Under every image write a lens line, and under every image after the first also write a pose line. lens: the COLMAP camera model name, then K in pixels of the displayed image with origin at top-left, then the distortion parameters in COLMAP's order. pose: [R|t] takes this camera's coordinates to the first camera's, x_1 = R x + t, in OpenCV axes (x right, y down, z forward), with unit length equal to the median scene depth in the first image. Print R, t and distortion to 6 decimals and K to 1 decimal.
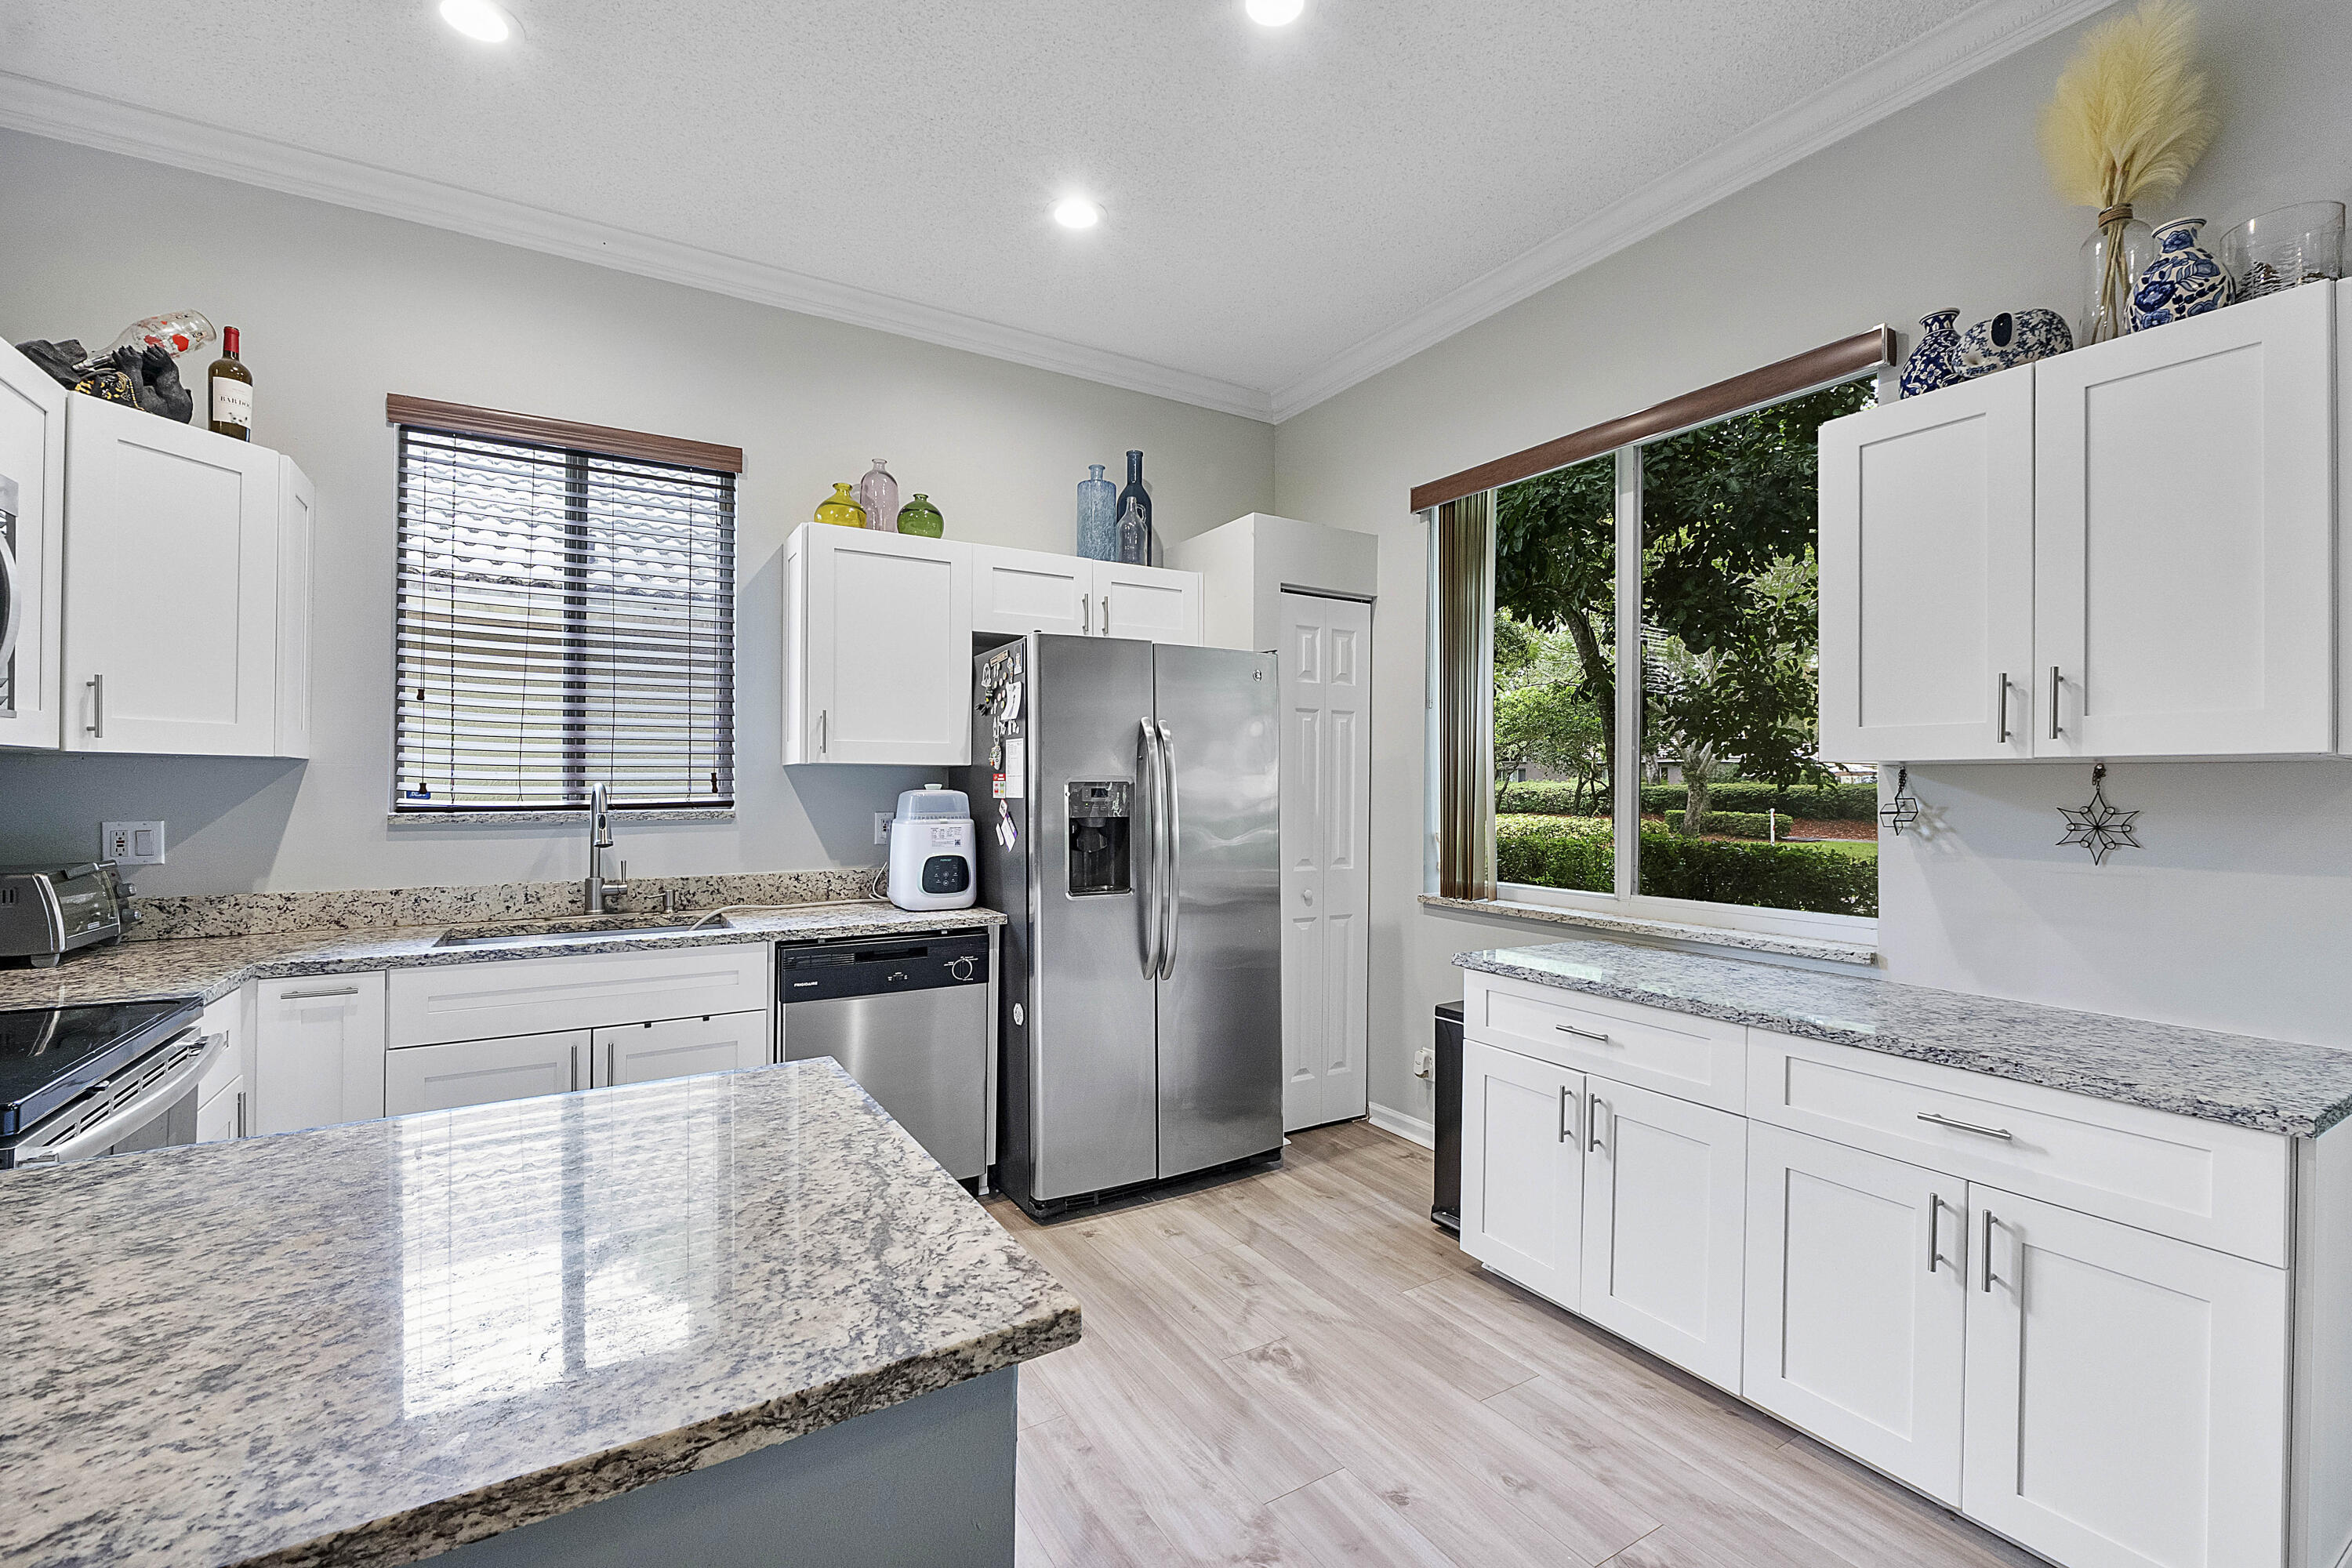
lens RADIAL K [[1008.1, 0, 1180.2], [0, 1008.1, 794.6], [0, 0, 1]] dist [-0.007145, -0.000678]
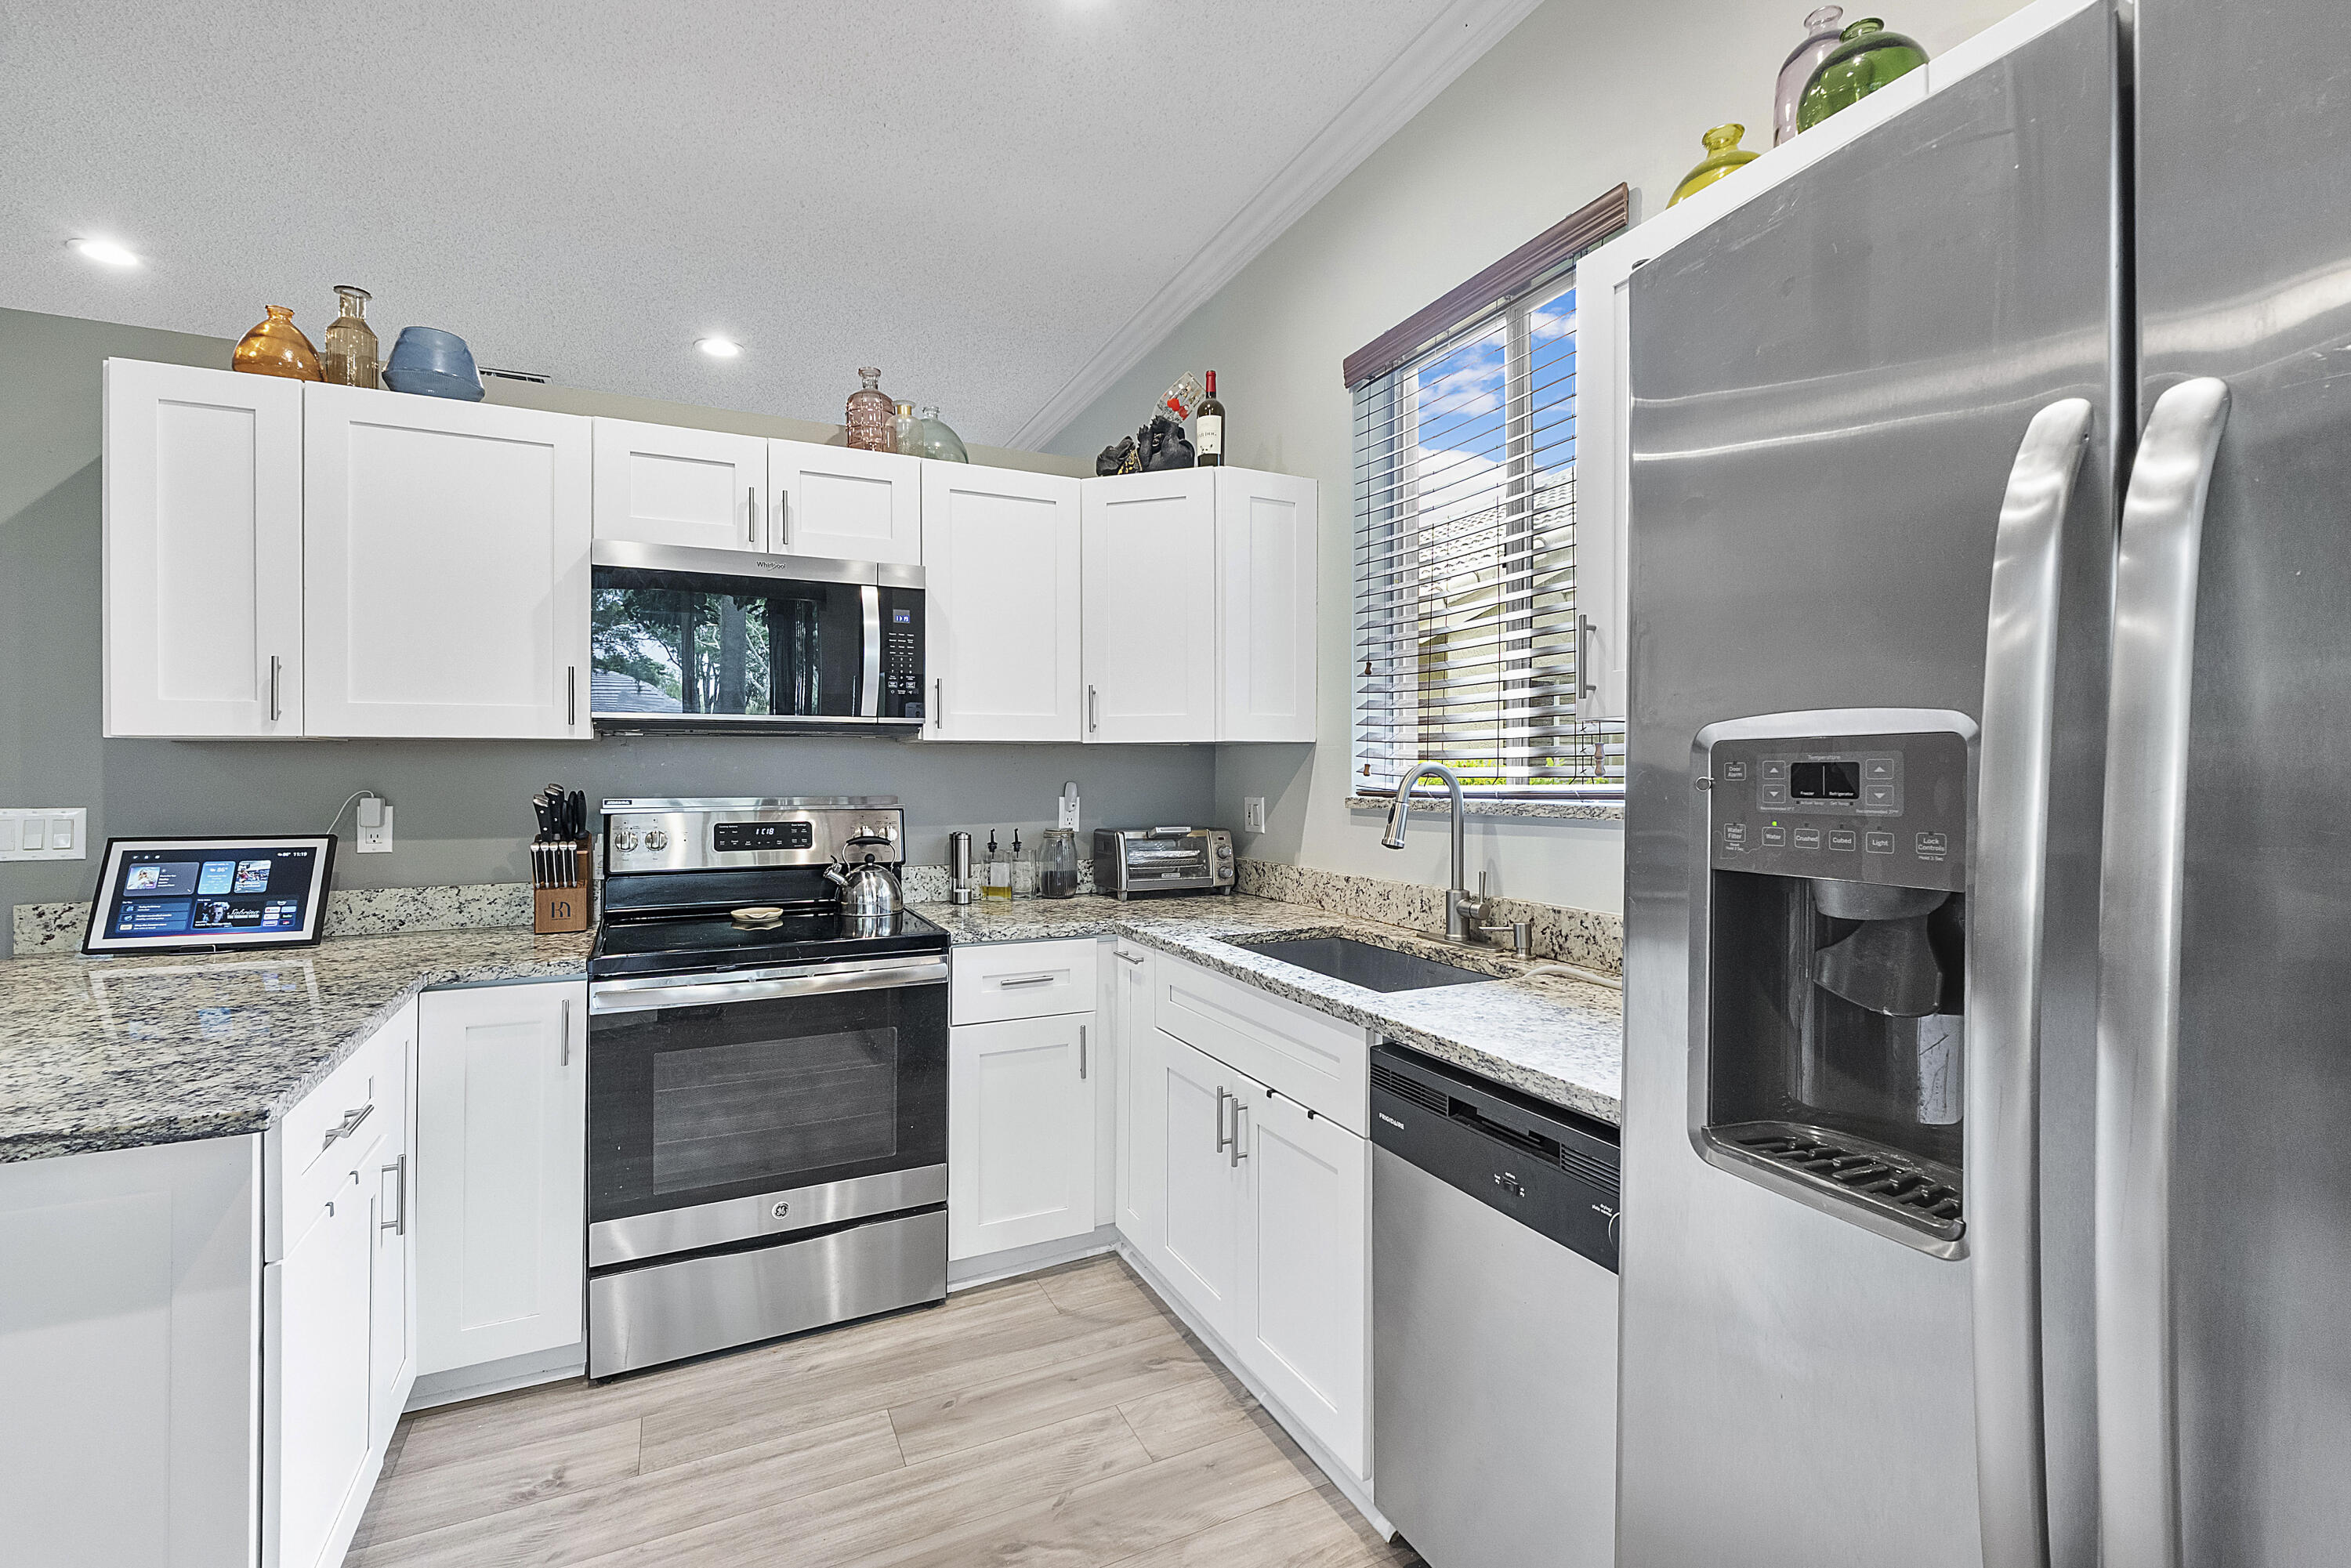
lens RADIAL K [[1007.6, 0, 1212.3], [0, 1007.6, 780.1], [0, 0, 1]] dist [-0.007145, -0.000678]
pose [[-0.090157, 0.006560, -0.995906, 0.184142], [-0.006146, 0.999956, 0.007143, -0.002838], [0.995909, 0.006765, -0.090113, 0.955295]]
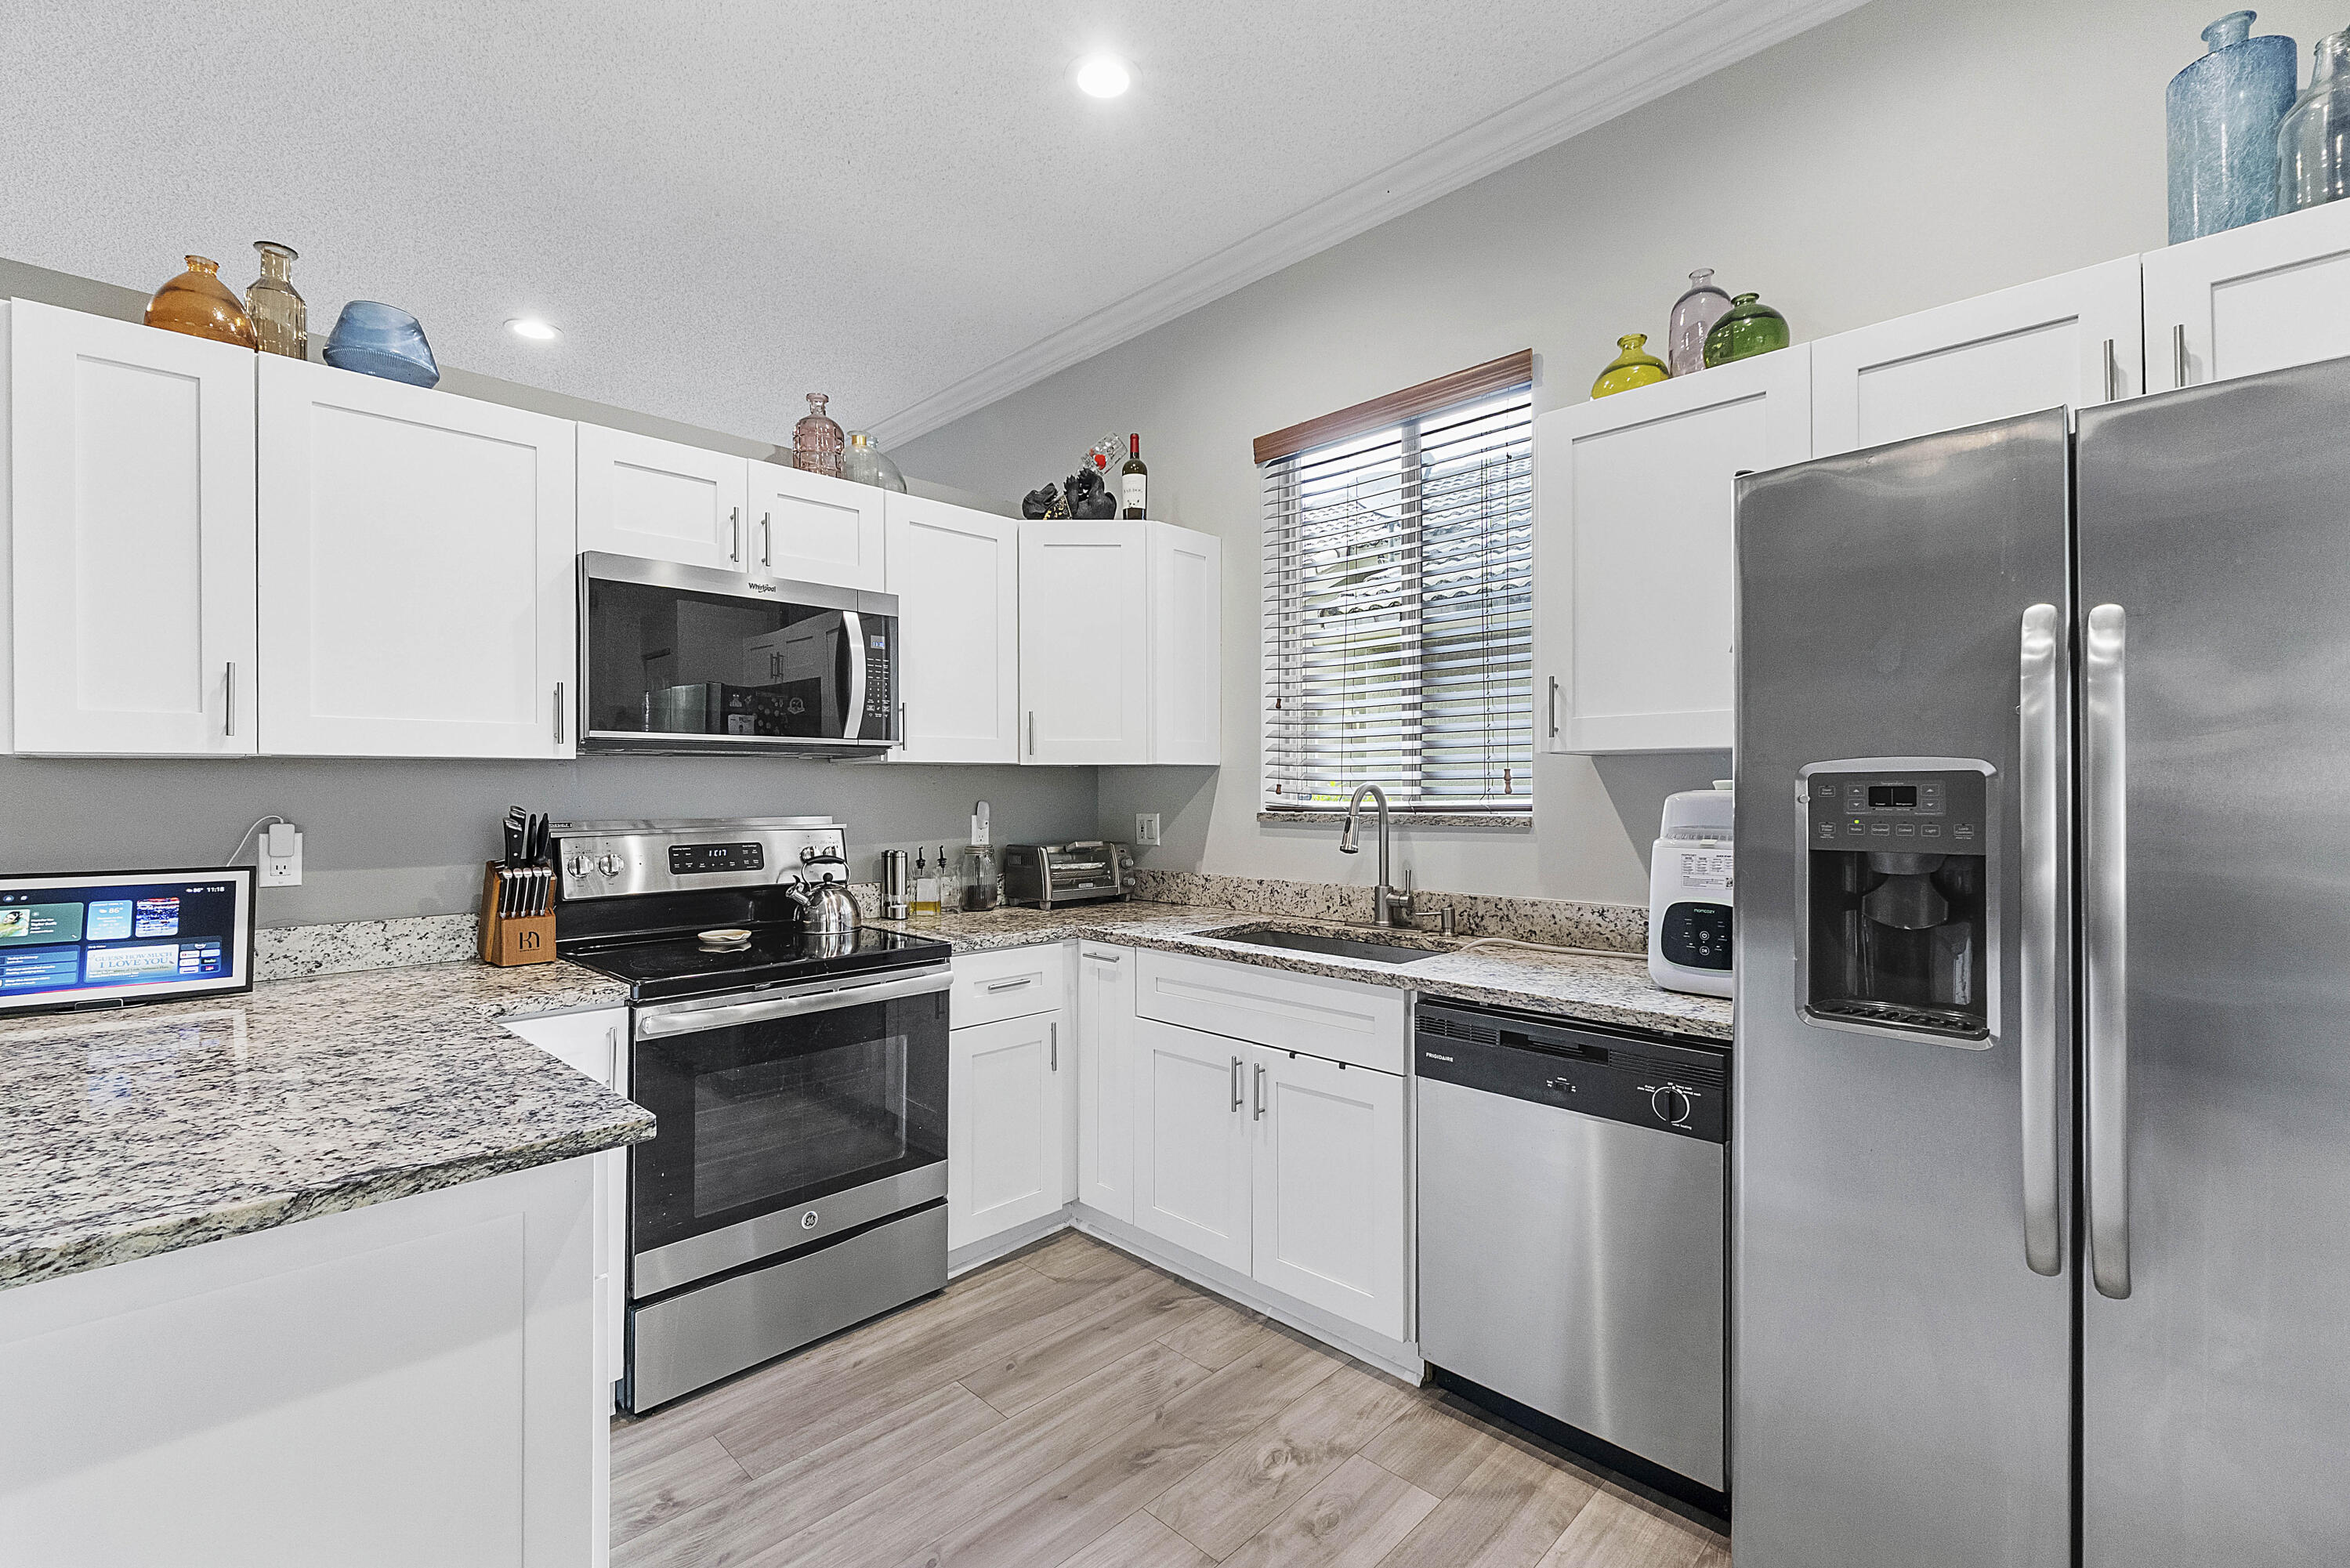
lens RADIAL K [[1007.2, 0, 1177.2], [0, 1007.2, 795.9], [0, 0, 1]] dist [-0.007145, -0.000678]
pose [[0.240719, 0.004462, -0.970585, 0.287826], [-0.003143, 0.999988, 0.003817, -0.003029], [0.970590, 0.002131, 0.240730, 0.636871]]
